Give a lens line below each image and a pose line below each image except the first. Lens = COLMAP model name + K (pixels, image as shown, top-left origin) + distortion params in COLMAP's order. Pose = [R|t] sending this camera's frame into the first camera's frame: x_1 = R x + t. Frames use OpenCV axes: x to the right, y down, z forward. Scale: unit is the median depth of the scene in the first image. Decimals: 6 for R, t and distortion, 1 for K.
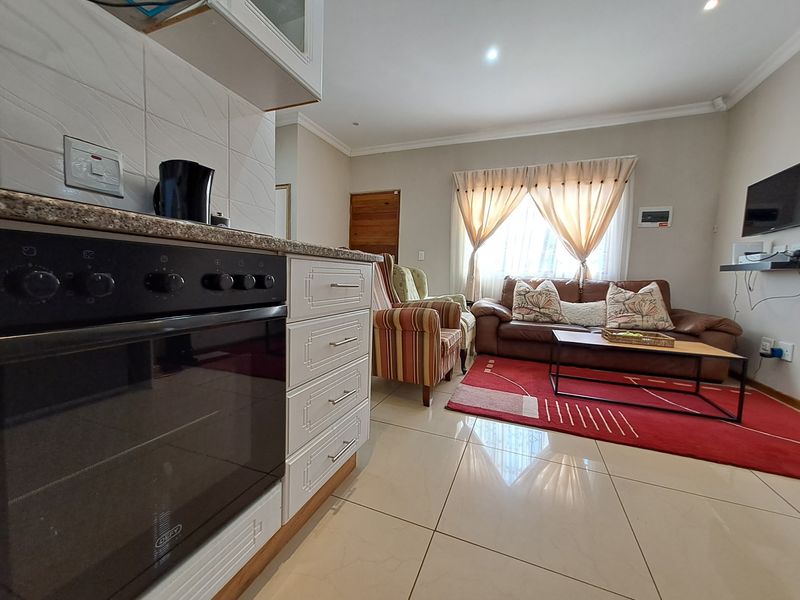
lens RADIAL K [[317.0, 0, 396.9], [0, 317.0, 299.1], [0, 0, 1]] dist [0.002991, -0.000224]
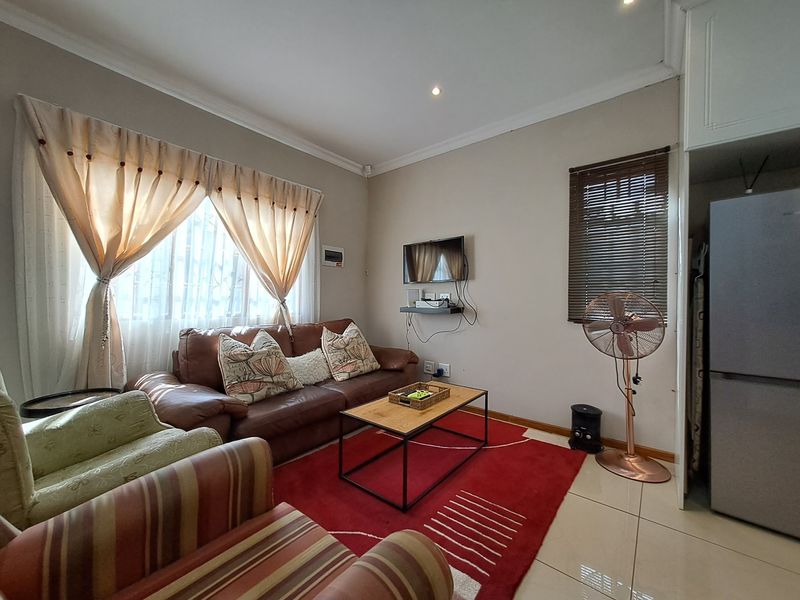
lens RADIAL K [[317.0, 0, 397.5], [0, 317.0, 299.4], [0, 0, 1]] dist [0.002991, -0.000224]
pose [[0.292168, -0.032877, 0.955802, -0.110173], [0.073230, 0.997244, 0.011917, -0.121199], [-0.953559, 0.066511, 0.293771, 0.521910]]
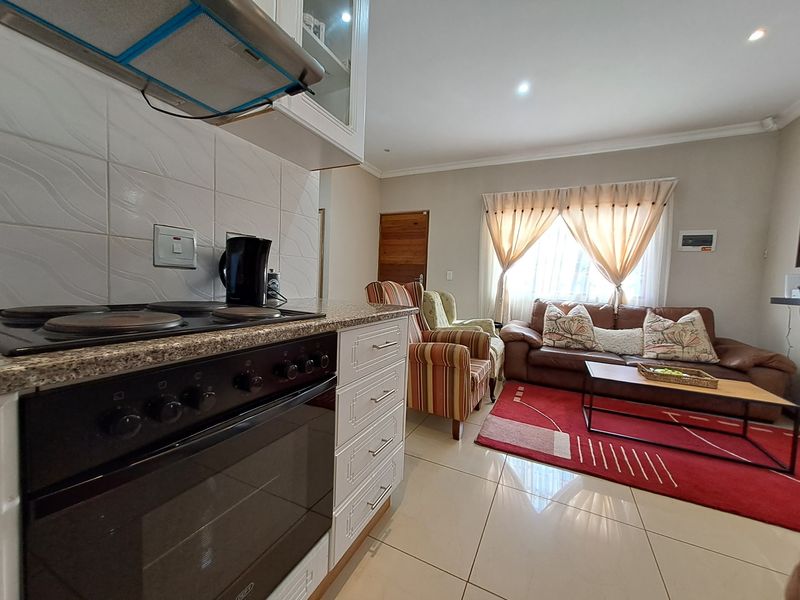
lens RADIAL K [[317.0, 0, 396.5], [0, 317.0, 299.2], [0, 0, 1]] dist [0.002991, -0.000224]
pose [[0.996692, 0.009814, -0.080676, -0.012341], [-0.011217, 0.999793, -0.016952, -0.057293], [0.080493, 0.017801, 0.996596, -0.025585]]
